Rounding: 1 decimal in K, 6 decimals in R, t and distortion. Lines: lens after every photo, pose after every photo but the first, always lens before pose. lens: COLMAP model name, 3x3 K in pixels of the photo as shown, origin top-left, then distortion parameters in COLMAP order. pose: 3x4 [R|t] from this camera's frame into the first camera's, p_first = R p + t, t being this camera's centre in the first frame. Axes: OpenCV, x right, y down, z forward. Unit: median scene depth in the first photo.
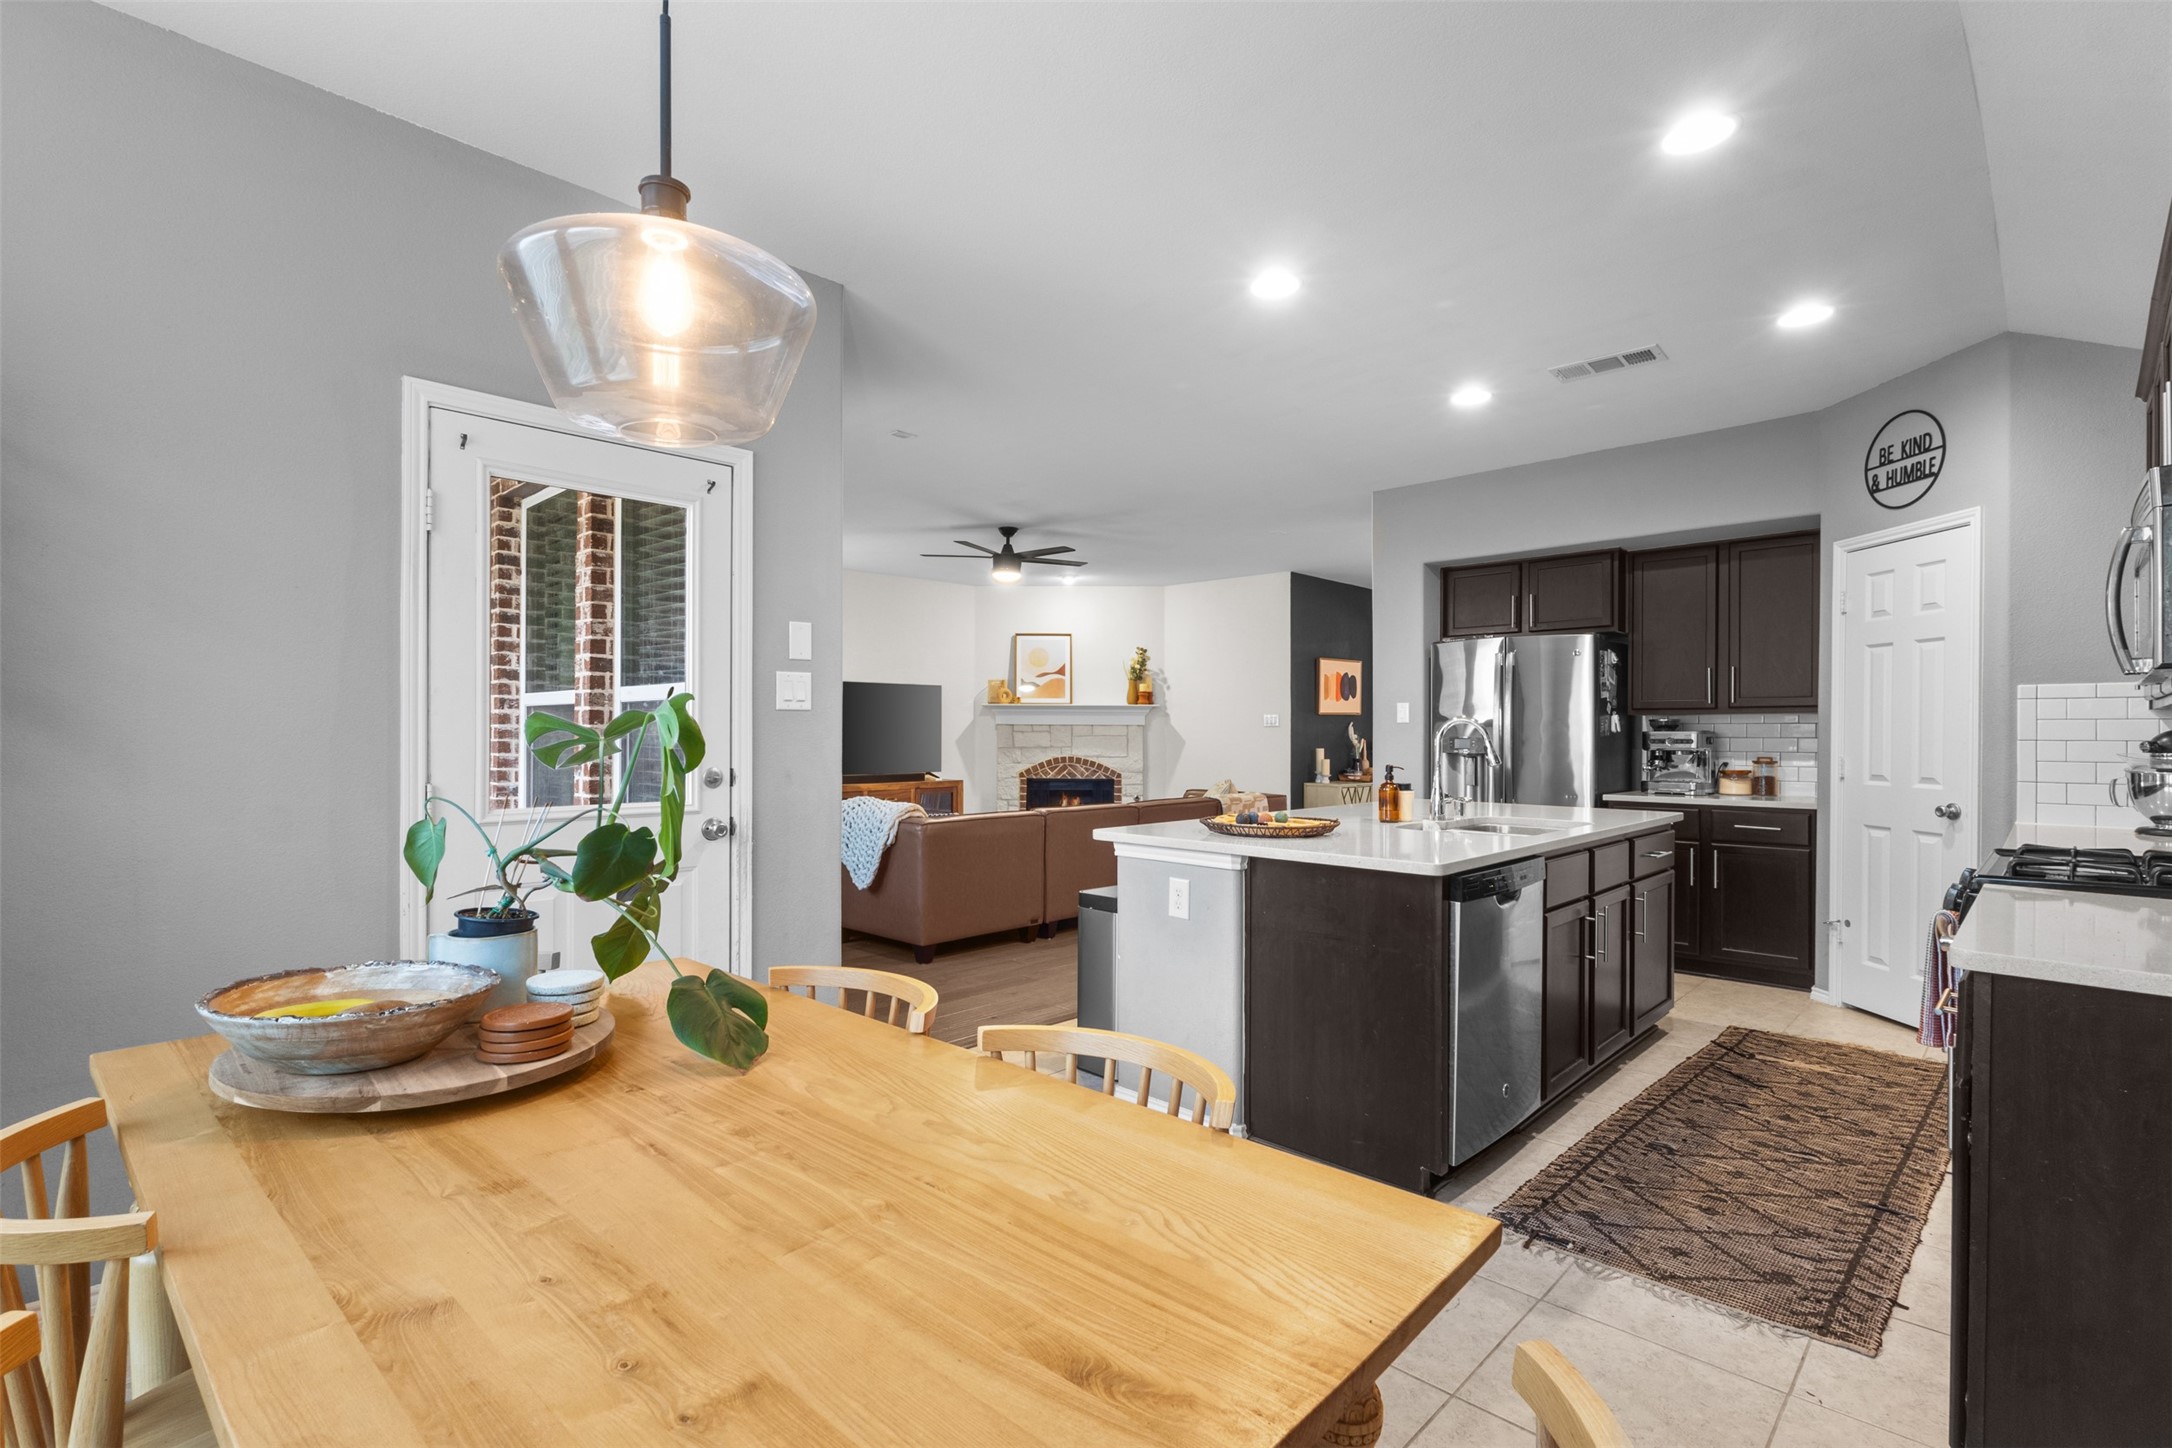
lens RADIAL K [[1001.3, 0, 1085.8], [0, 1001.3, 731.6], [0, 0, 1]] dist [0.005616, -0.001099]
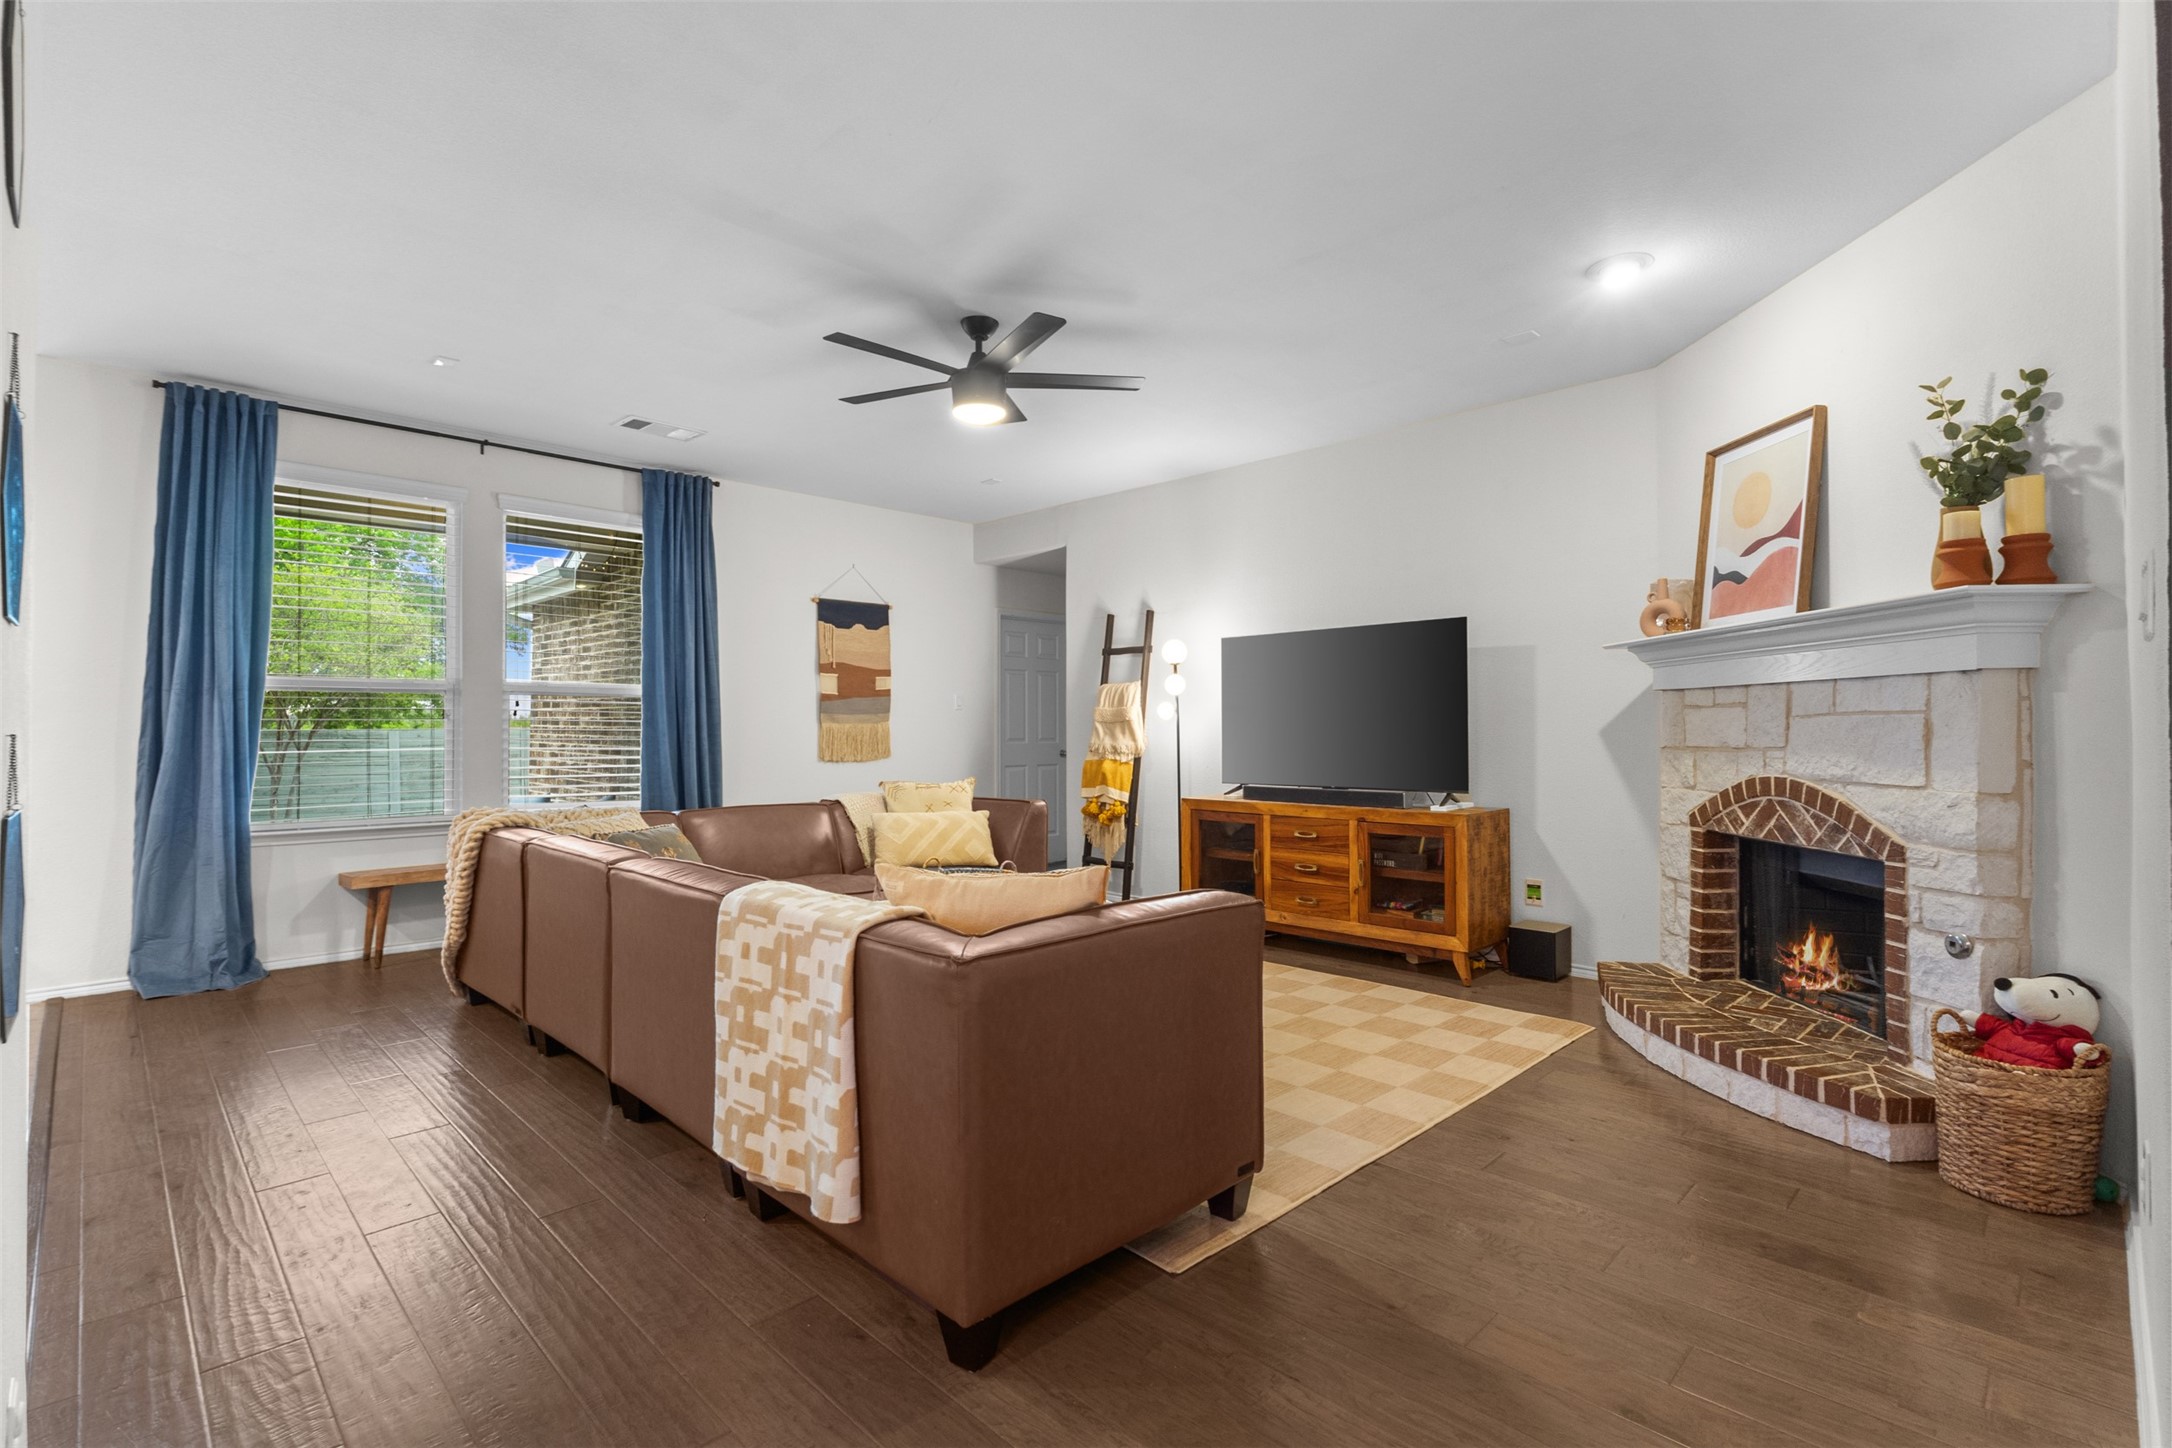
lens RADIAL K [[1001.3, 0, 1084.2], [0, 1001.3, 715.7], [0, 0, 1]] dist [0.005616, -0.001099]
pose [[-0.022334, -0.018117, -0.999586, 0.630791], [0.002257, 0.999832, -0.018171, 0.019455], [0.999748, -0.002662, -0.022290, 1.512081]]
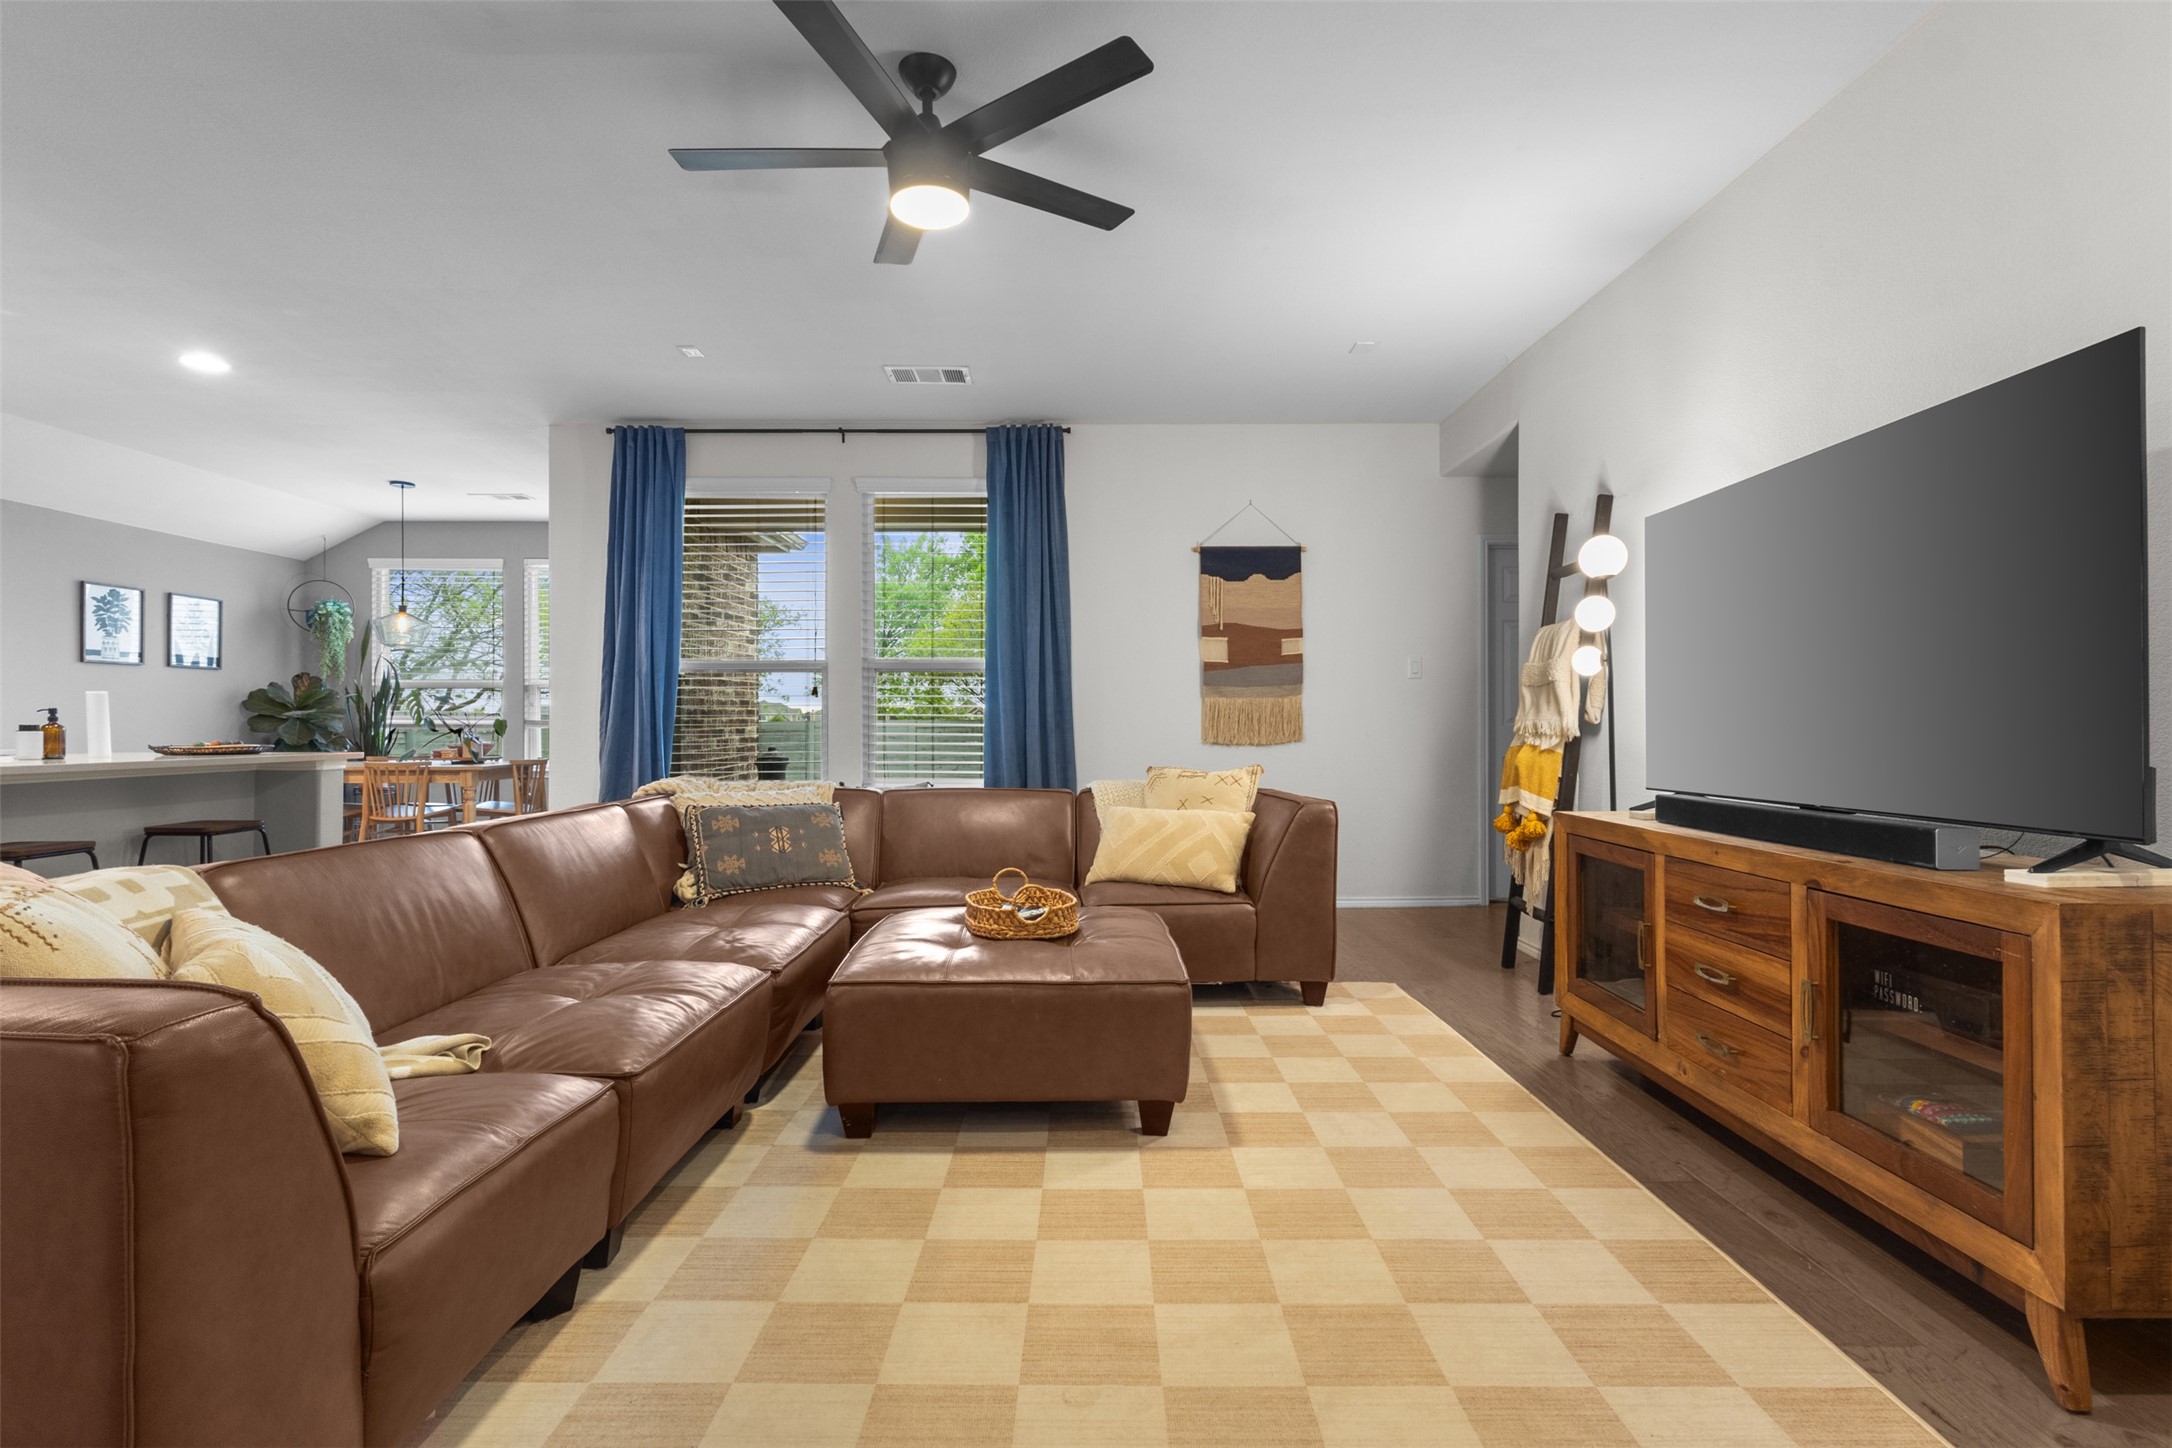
lens RADIAL K [[1001.3, 0, 1092.5], [0, 1001.3, 720.8], [0, 0, 1]] dist [0.005616, -0.001099]
pose [[-0.718281, -0.008198, -0.695705, 0.174616], [-0.001807, 0.999949, -0.009918, 0.040251], [0.695751, -0.005867, -0.718259, 1.829551]]
